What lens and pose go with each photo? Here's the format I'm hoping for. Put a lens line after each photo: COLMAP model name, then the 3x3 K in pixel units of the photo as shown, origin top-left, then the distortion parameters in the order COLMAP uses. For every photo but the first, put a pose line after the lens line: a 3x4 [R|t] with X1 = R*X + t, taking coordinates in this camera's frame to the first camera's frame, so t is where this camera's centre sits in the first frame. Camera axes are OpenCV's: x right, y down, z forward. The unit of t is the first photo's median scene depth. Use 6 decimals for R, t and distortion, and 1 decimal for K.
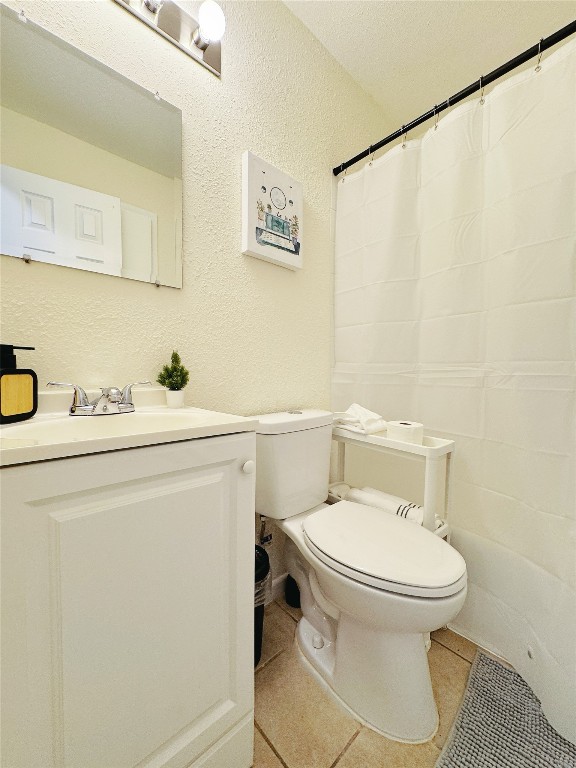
lens RADIAL K [[305.6, 0, 285.2], [0, 305.6, 386.3], [0, 0, 1]] dist [-0.003409, -0.000065]
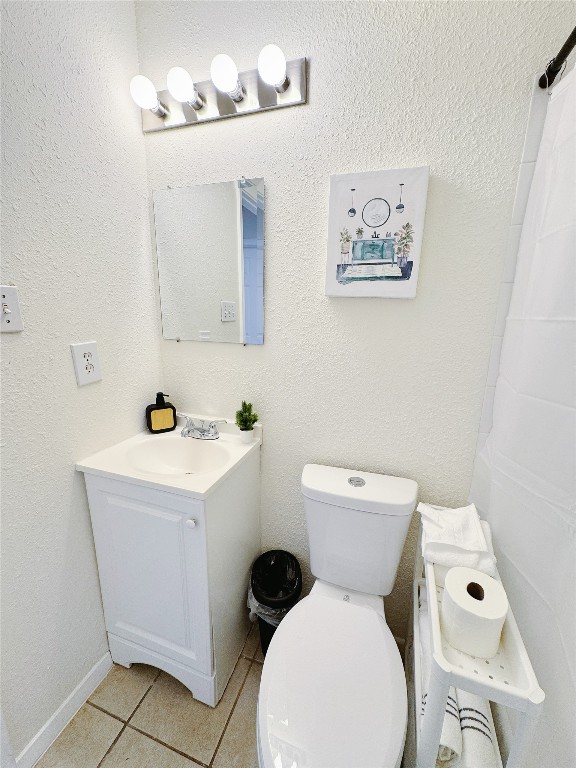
lens RADIAL K [[305.6, 0, 285.4], [0, 305.6, 383.4], [0, 0, 1]] dist [-0.003409, -0.000065]
pose [[0.492308, 0.193862, -0.848558, 0.600681], [-0.055591, 0.979895, 0.191615, -0.335798], [0.868644, -0.047162, 0.493187, 0.412671]]
